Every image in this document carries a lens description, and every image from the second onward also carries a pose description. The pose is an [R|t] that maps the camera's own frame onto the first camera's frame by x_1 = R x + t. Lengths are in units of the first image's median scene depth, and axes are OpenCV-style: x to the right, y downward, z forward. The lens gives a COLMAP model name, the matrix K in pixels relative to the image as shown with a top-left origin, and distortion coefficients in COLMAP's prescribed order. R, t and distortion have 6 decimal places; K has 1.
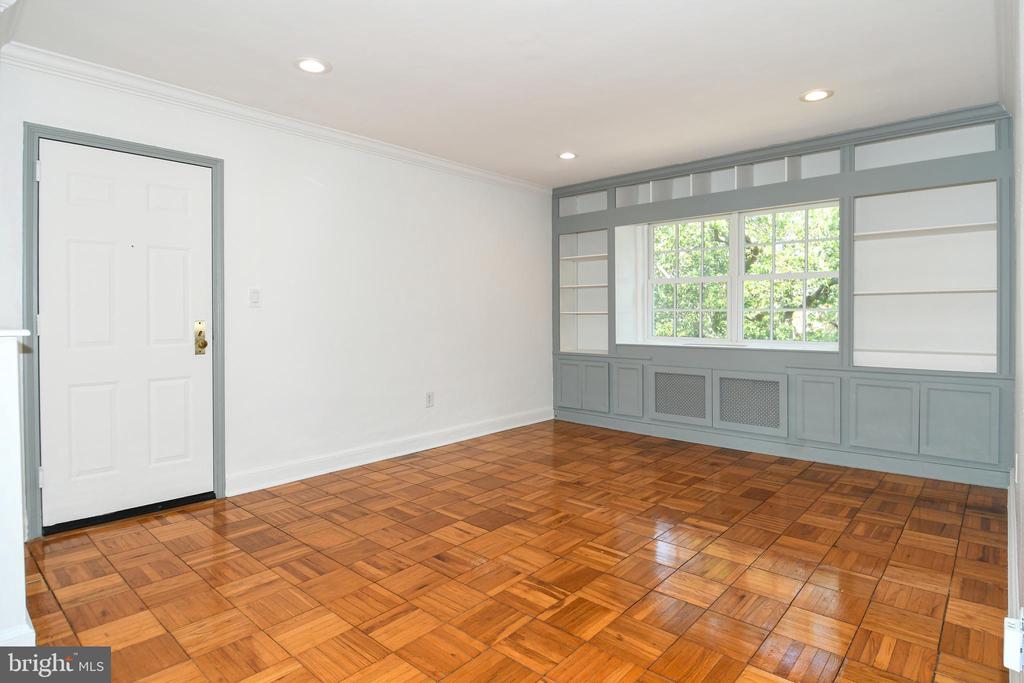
lens RADIAL K [[551.1, 0, 536.0], [0, 551.1, 332.4], [0, 0, 1]] dist [0.012159, -0.022941]
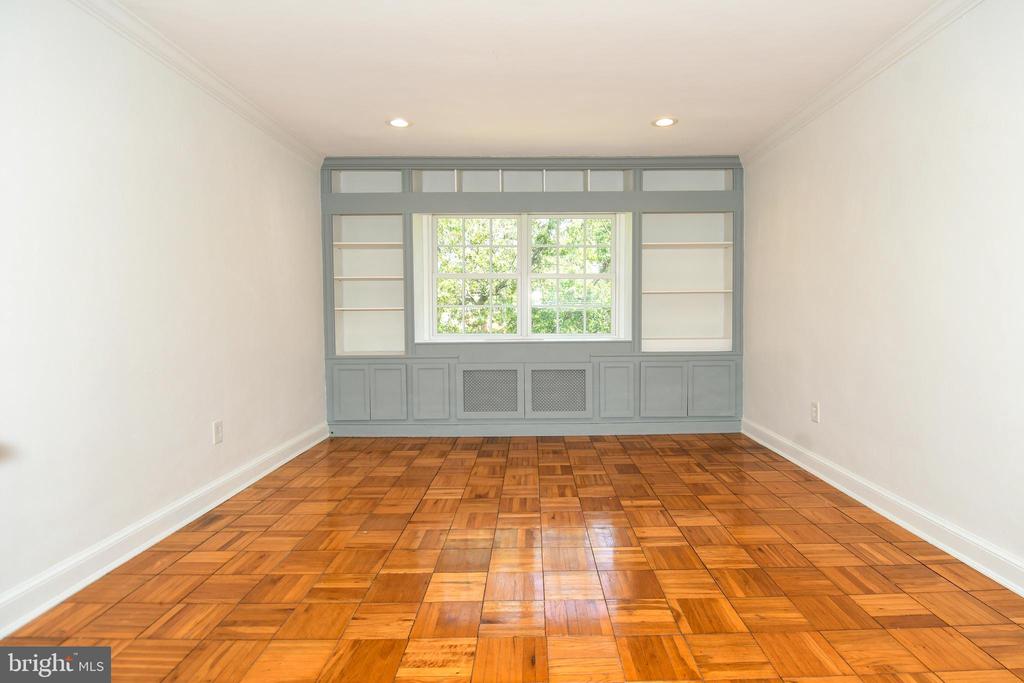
lens RADIAL K [[551.1, 0, 514.5], [0, 551.1, 343.2], [0, 0, 1]] dist [0.012159, -0.022941]
pose [[0.747028, -0.038212, 0.663694, -0.447410], [0.025247, 0.999257, 0.029115, -0.000820], [-0.664314, -0.004993, 0.747437, 0.278988]]
